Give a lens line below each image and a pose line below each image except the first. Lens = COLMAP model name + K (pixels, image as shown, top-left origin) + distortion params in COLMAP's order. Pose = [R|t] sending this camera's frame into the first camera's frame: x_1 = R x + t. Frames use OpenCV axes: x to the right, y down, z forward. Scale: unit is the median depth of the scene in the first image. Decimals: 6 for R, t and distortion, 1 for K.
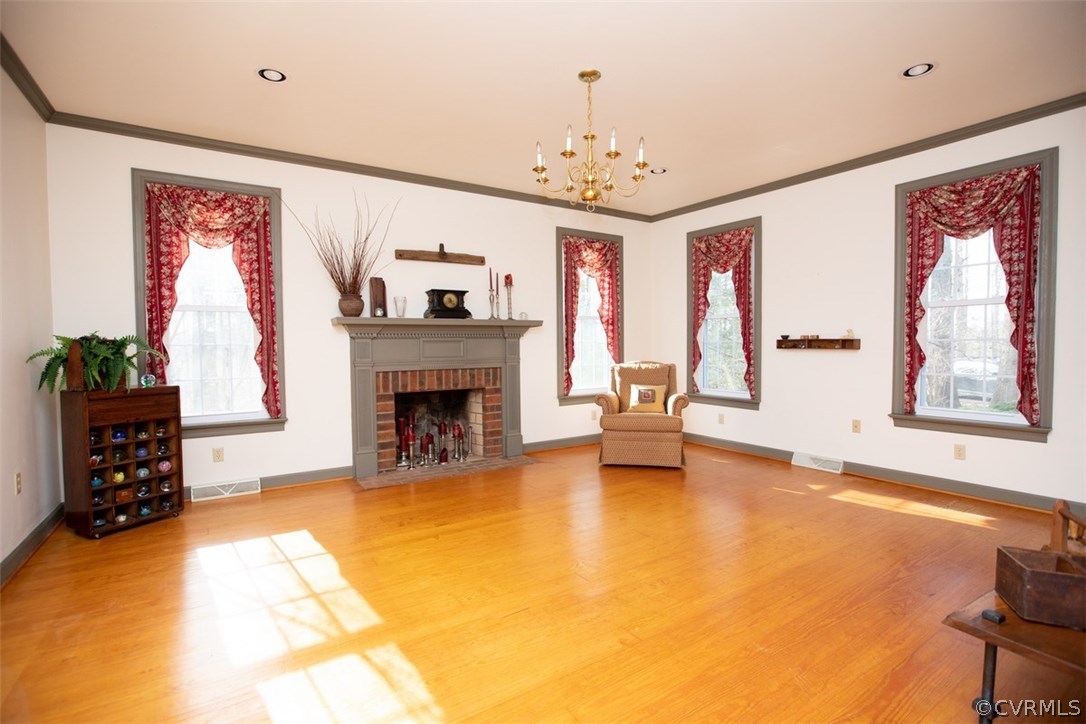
lens RADIAL K [[495.1, 0, 550.4], [0, 495.1, 359.2], [0, 0, 1]] dist [-0.032038, 0.008472]
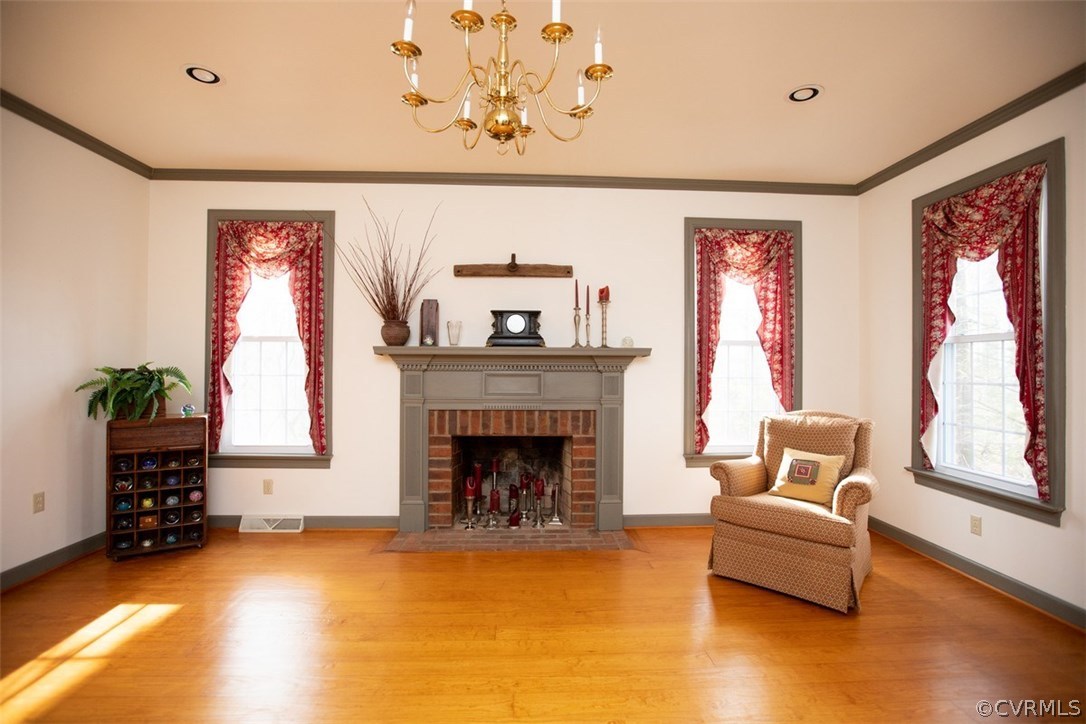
lens RADIAL K [[495.1, 0, 538.5], [0, 495.1, 366.0], [0, 0, 1]] dist [-0.032038, 0.008472]
pose [[0.863644, 0.012143, -0.503956, 0.225560], [-0.030203, 0.999160, -0.027685, -0.029983], [0.503197, 0.039131, 0.863285, 0.328286]]
